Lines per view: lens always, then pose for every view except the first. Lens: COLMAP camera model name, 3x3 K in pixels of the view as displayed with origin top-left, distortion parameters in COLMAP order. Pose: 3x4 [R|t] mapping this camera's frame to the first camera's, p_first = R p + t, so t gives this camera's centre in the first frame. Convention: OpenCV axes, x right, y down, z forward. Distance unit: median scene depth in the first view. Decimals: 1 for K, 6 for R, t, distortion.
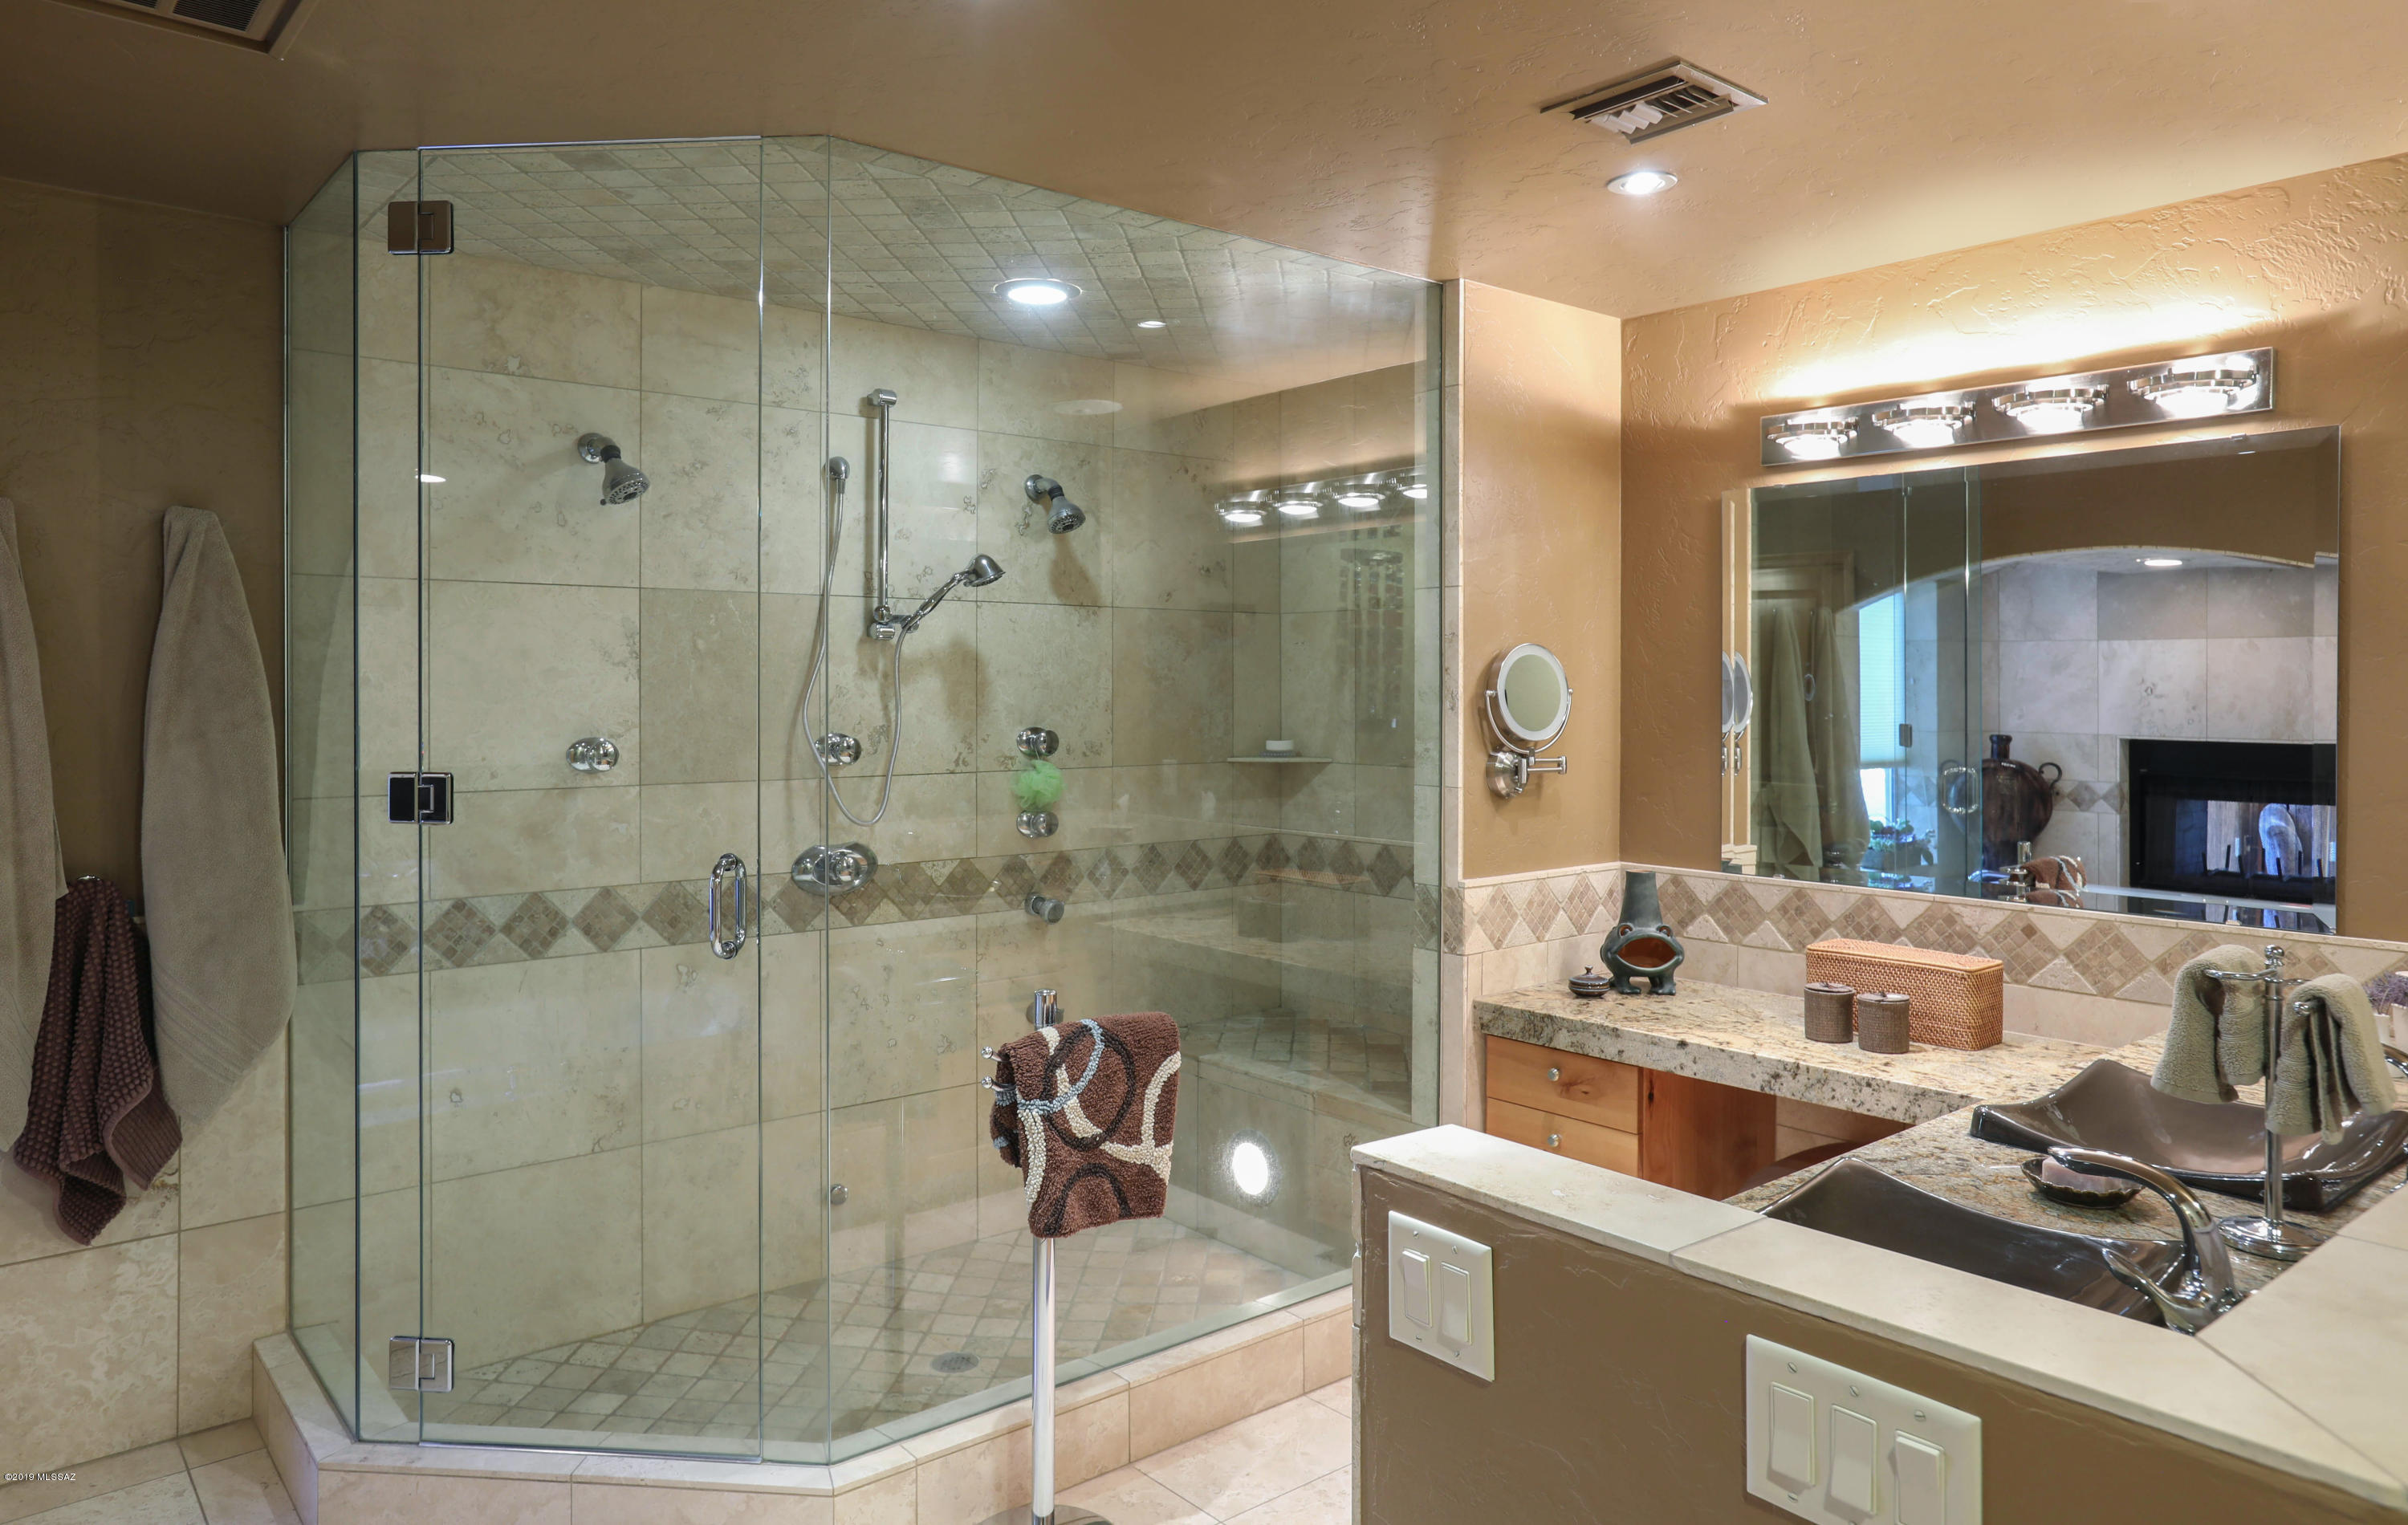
lens RADIAL K [[1600.0, 0, 1204.0], [0, 1600.0, 762.5], [0, 0, 1]] dist [-0.001974, 0.000689]
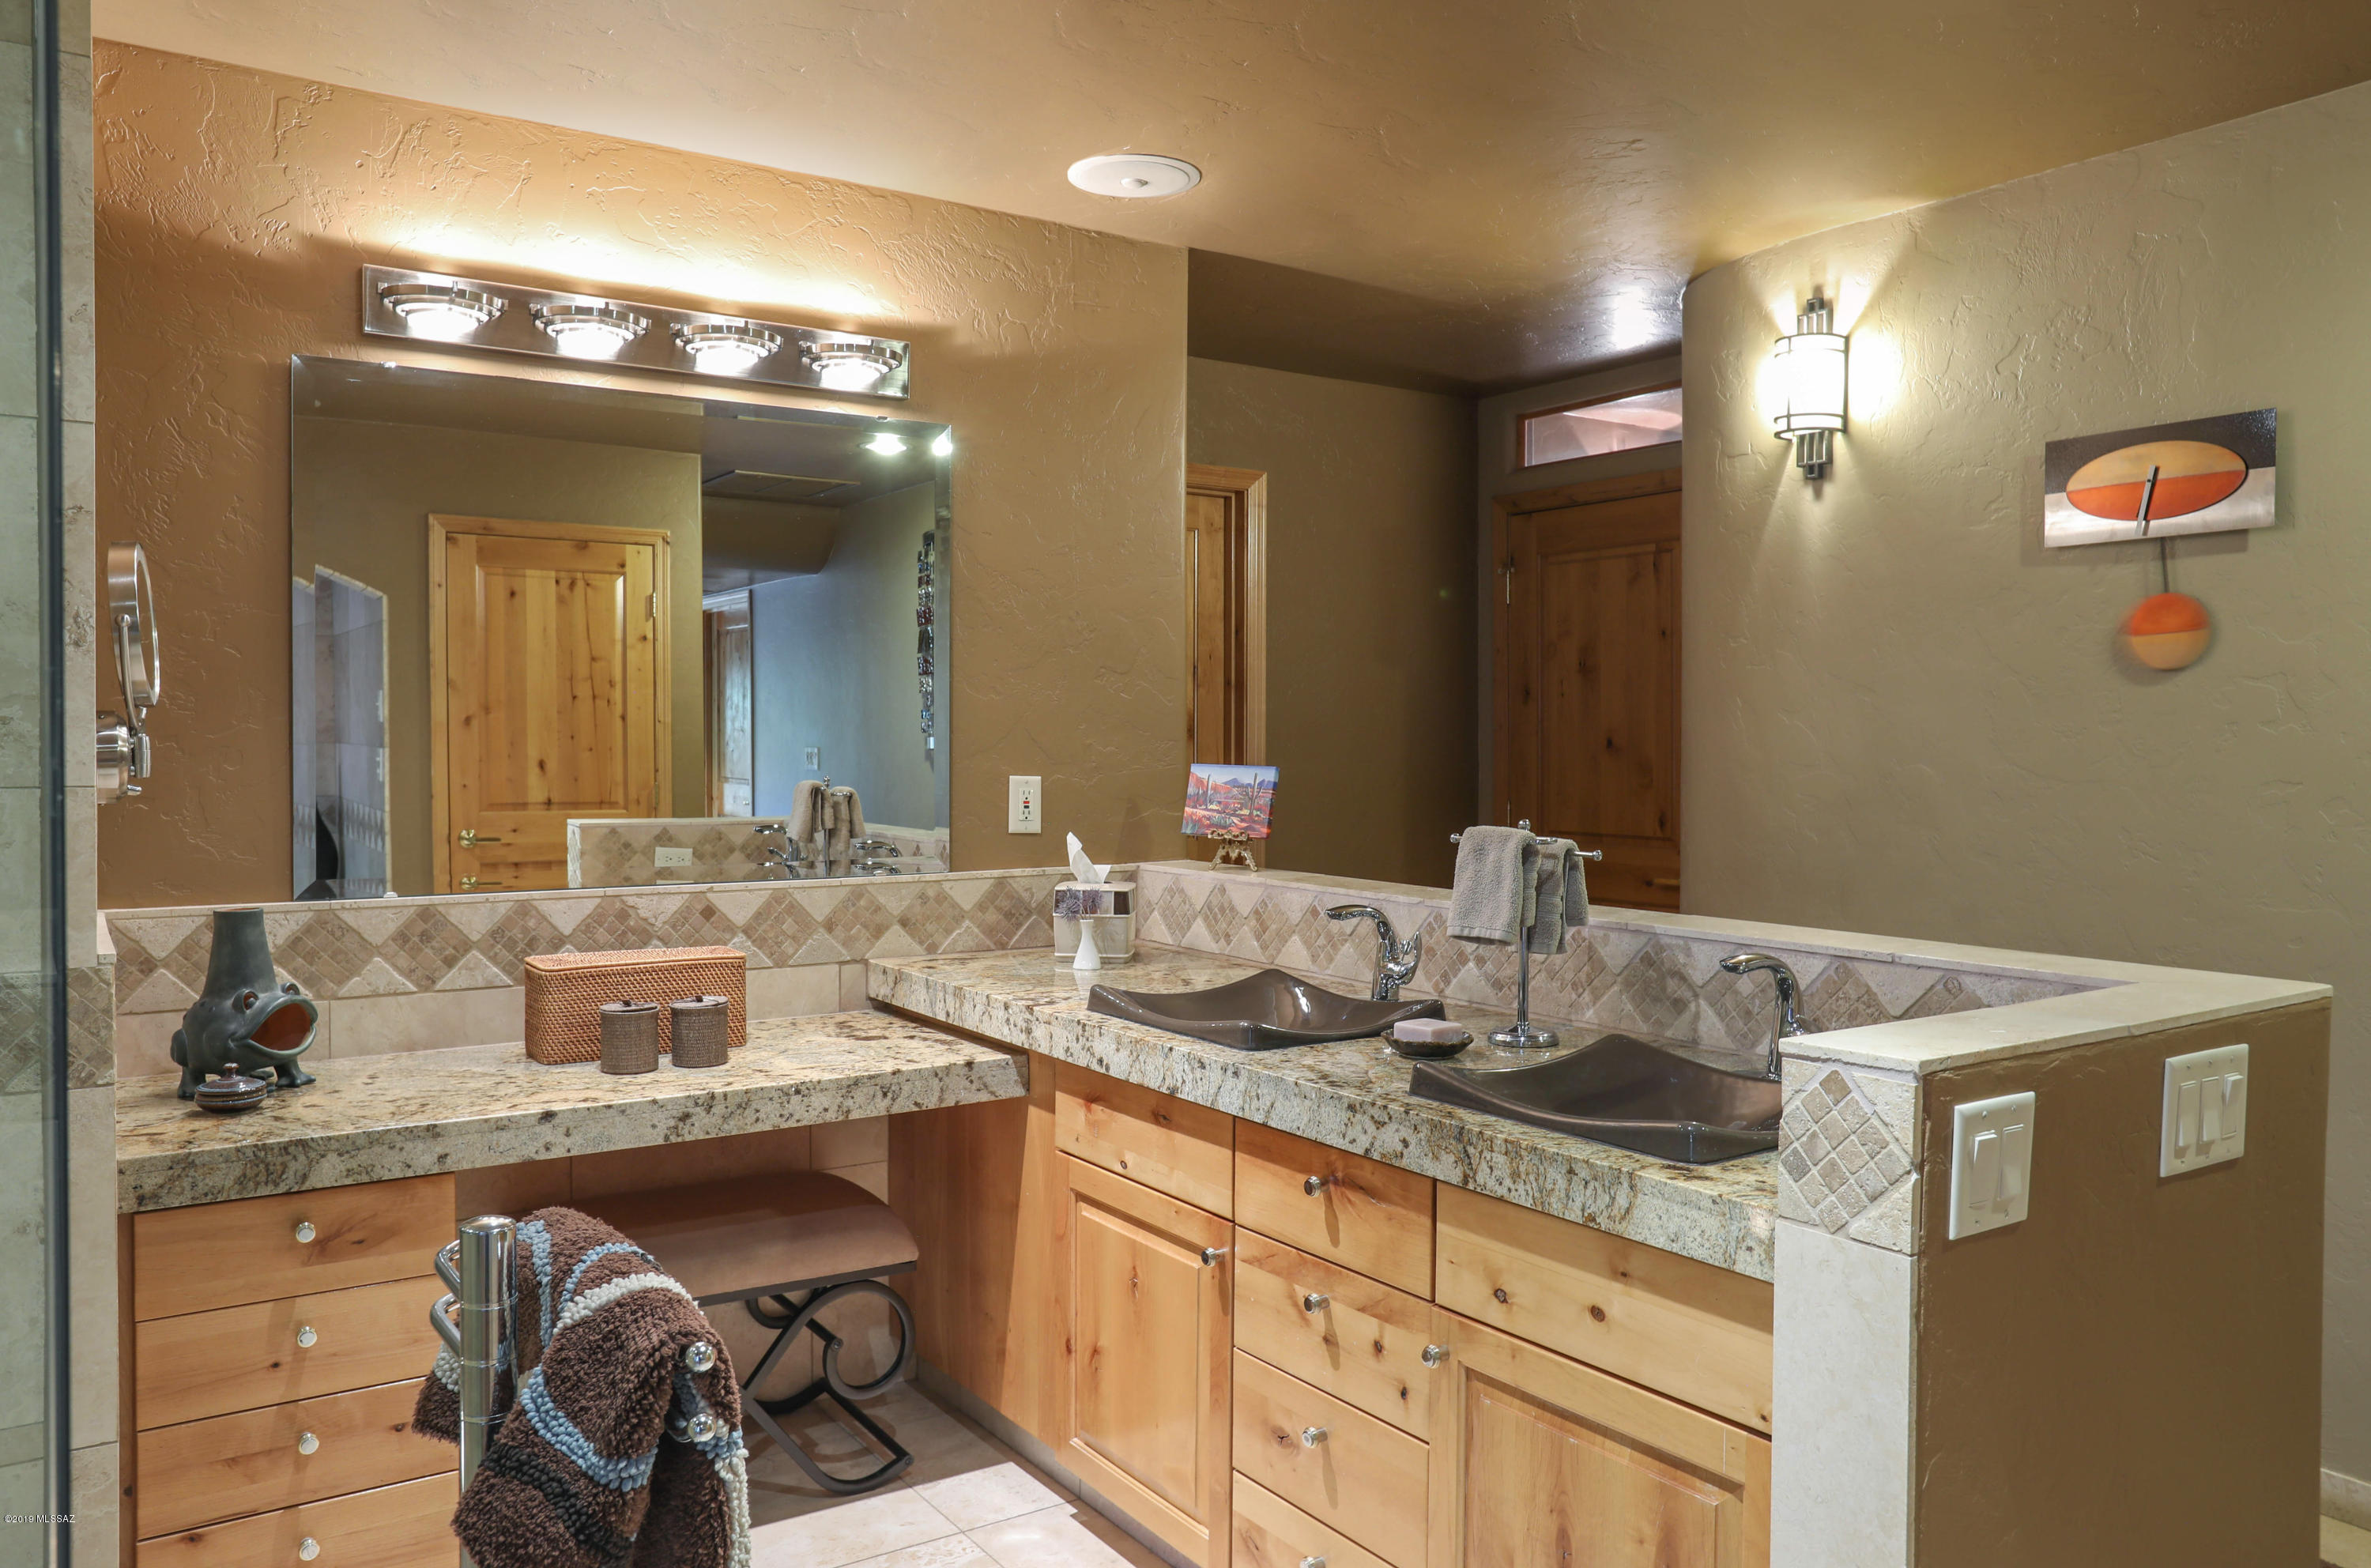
lens RADIAL K [[1708.5, 0, 1185.5], [0, 1708.5, 784.0], [0, 0, 1]] dist [-0.031781, 0.000220]
pose [[0.107494, -0.029176, 0.993778, -0.424903], [0.046995, 0.998601, 0.024234, 0.020635], [-0.993094, 0.044098, 0.108715, 0.615508]]
